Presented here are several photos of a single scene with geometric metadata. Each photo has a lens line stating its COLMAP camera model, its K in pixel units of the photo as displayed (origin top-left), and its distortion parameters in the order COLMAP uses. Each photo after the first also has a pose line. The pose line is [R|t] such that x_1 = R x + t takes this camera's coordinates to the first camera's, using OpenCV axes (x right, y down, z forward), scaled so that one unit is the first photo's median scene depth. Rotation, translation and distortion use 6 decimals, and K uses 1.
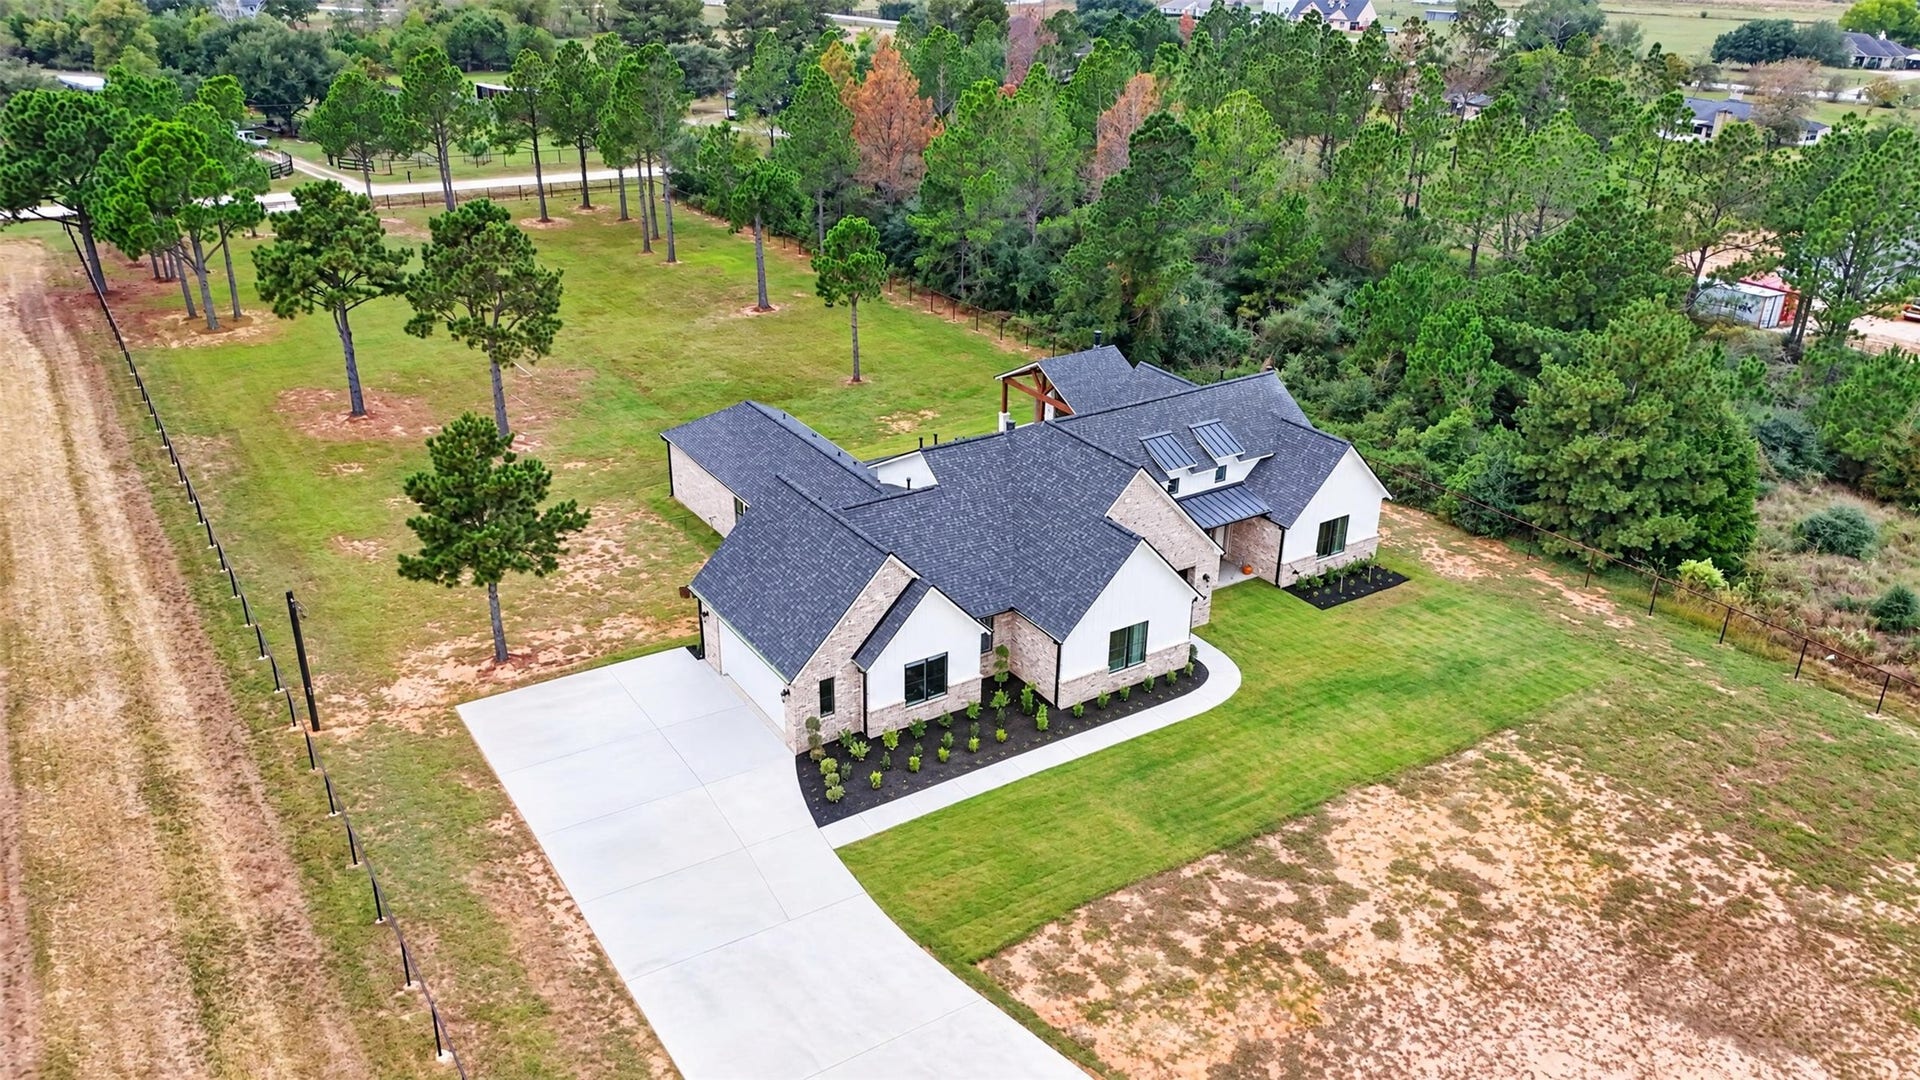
lens RADIAL K [[1445.0, 0, 964.5], [0, 1445.0, 543.9], [0, 0, 1]] dist [0.002880, -0.002513]
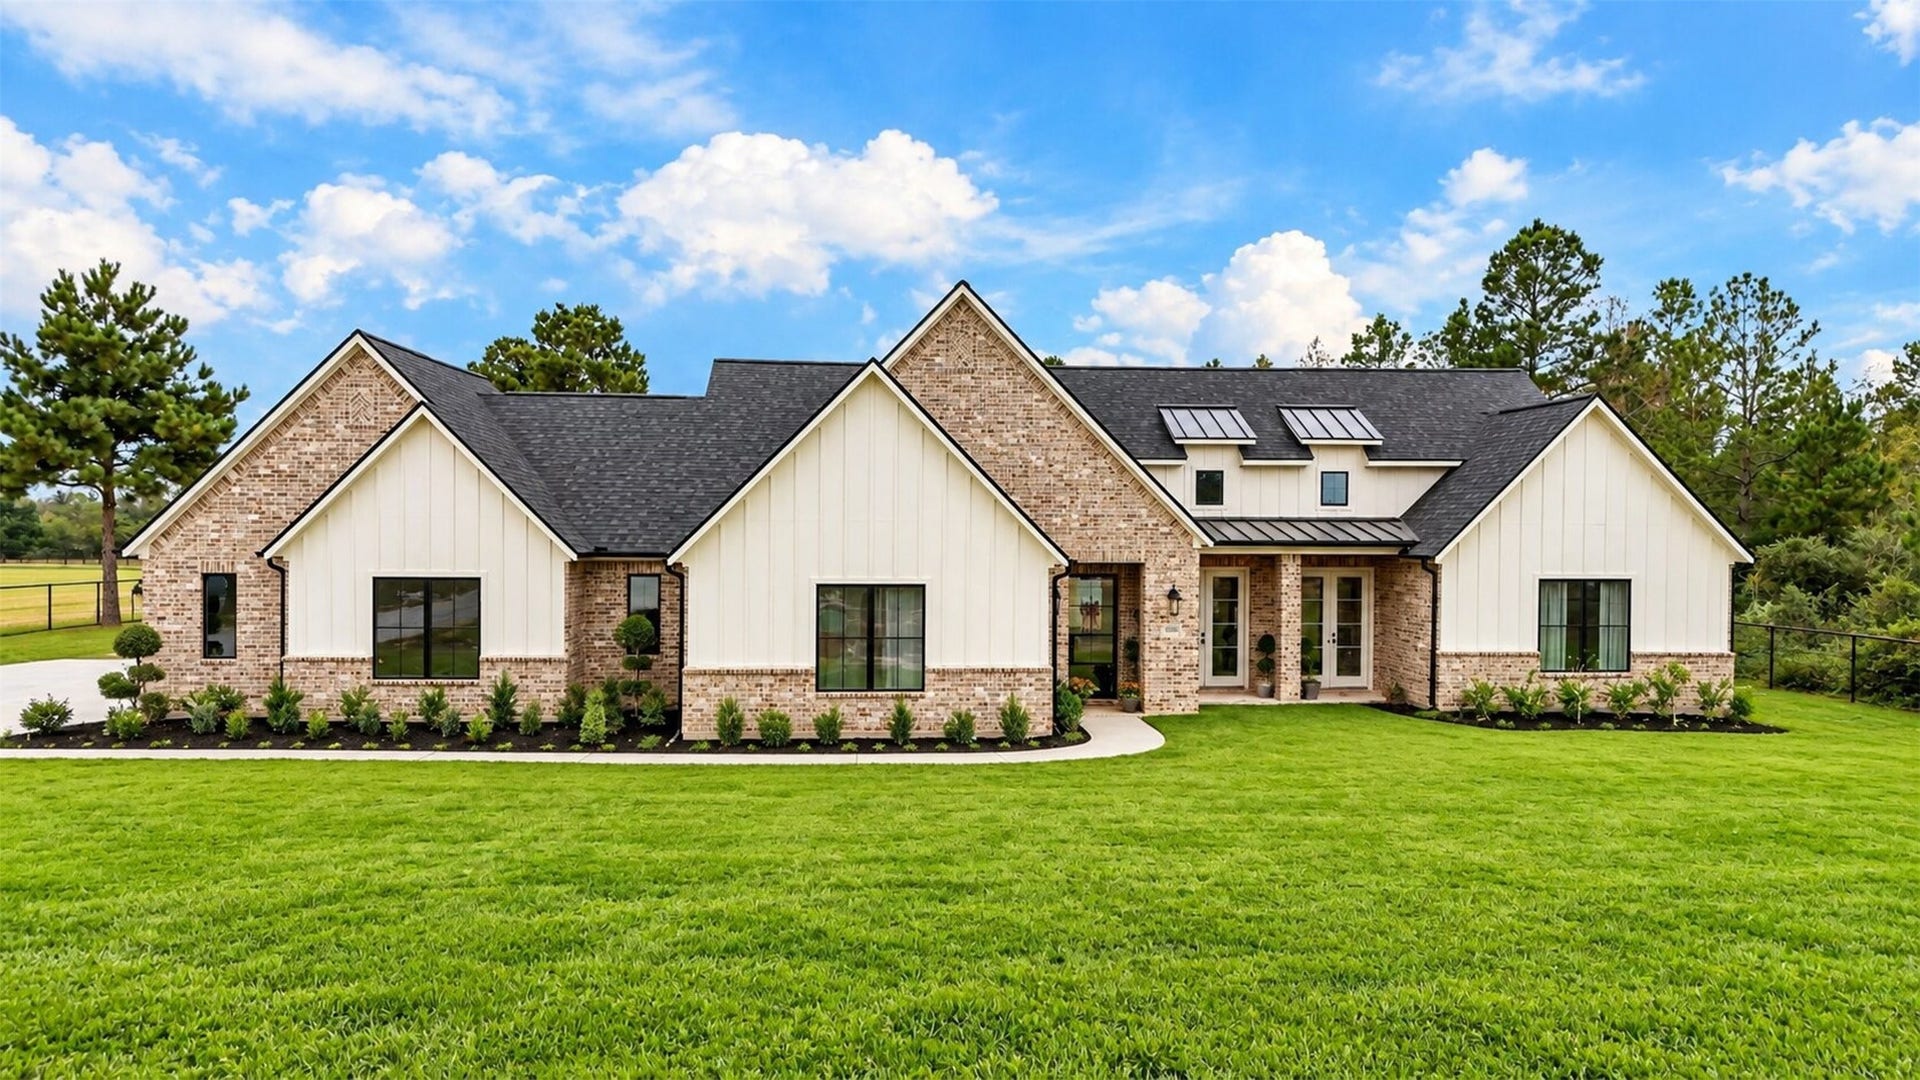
lens RADIAL K [[1370.5, 0, 962.3], [0, 1370.5, 527.8], [0, 0, 1]] dist [-0.008493, -0.015194]
pose [[0.864986, 0.001674, -0.501793, 0.376662], [-0.207807, 0.911409, -0.355175, 0.194982], [0.456745, 0.411498, 0.788704, 0.722476]]
